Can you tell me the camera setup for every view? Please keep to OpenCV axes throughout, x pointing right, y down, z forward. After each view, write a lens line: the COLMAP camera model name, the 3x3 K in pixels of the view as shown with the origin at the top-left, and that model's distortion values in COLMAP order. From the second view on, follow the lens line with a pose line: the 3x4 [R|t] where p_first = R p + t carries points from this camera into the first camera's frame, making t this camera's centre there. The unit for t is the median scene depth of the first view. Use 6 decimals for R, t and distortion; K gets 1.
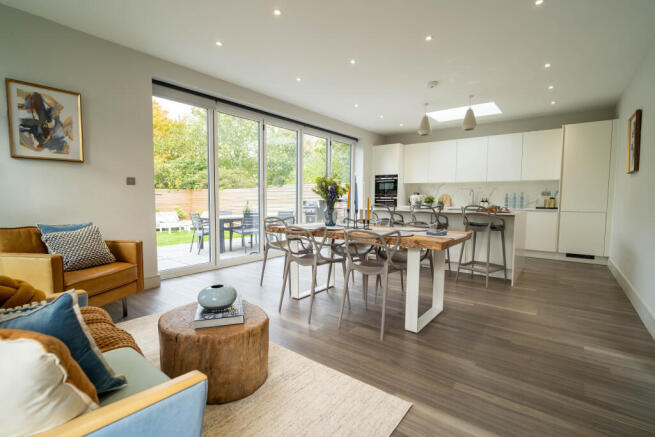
lens RADIAL K [[307.7, 0, 328.4], [0, 307.7, 217.4], [0, 0, 1]] dist [0.000601, -0.003302]
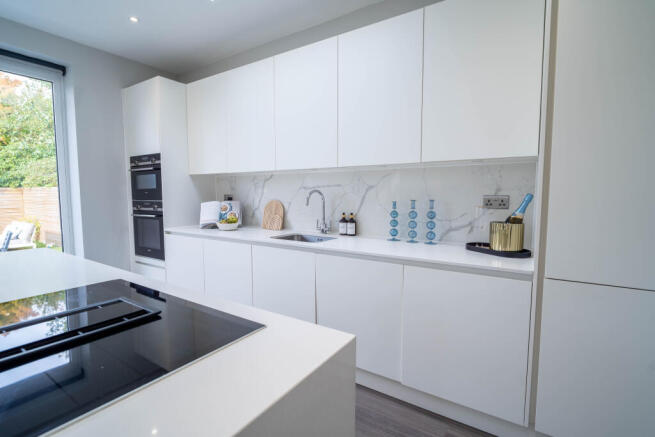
lens RADIAL K [[307.7, 0, 327.0], [0, 307.7, 216.1], [0, 0, 1]] dist [0.000601, -0.003302]
pose [[0.997512, -0.012663, 0.069354, 0.475943], [0.011844, 0.999855, 0.012196, -0.064917], [-0.069498, -0.011344, 0.997518, 0.646081]]
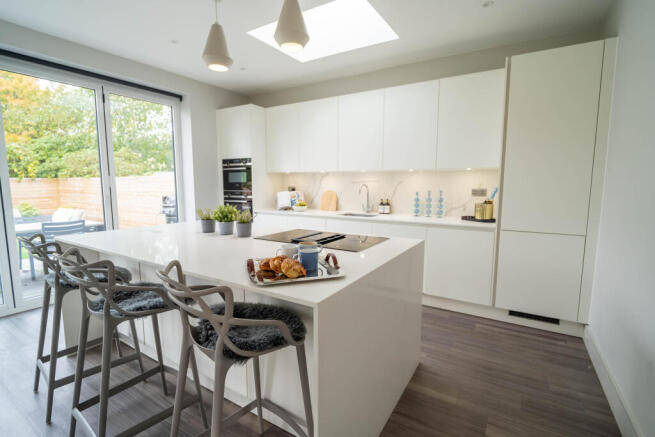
lens RADIAL K [[307.7, 0, 325.6], [0, 307.7, 216.4], [0, 0, 1]] dist [0.000601, -0.003302]
pose [[0.995390, -0.014316, 0.094837, 0.352742], [0.010009, 0.998903, 0.045736, -0.058885], [-0.095388, -0.044576, 0.994442, 0.438061]]
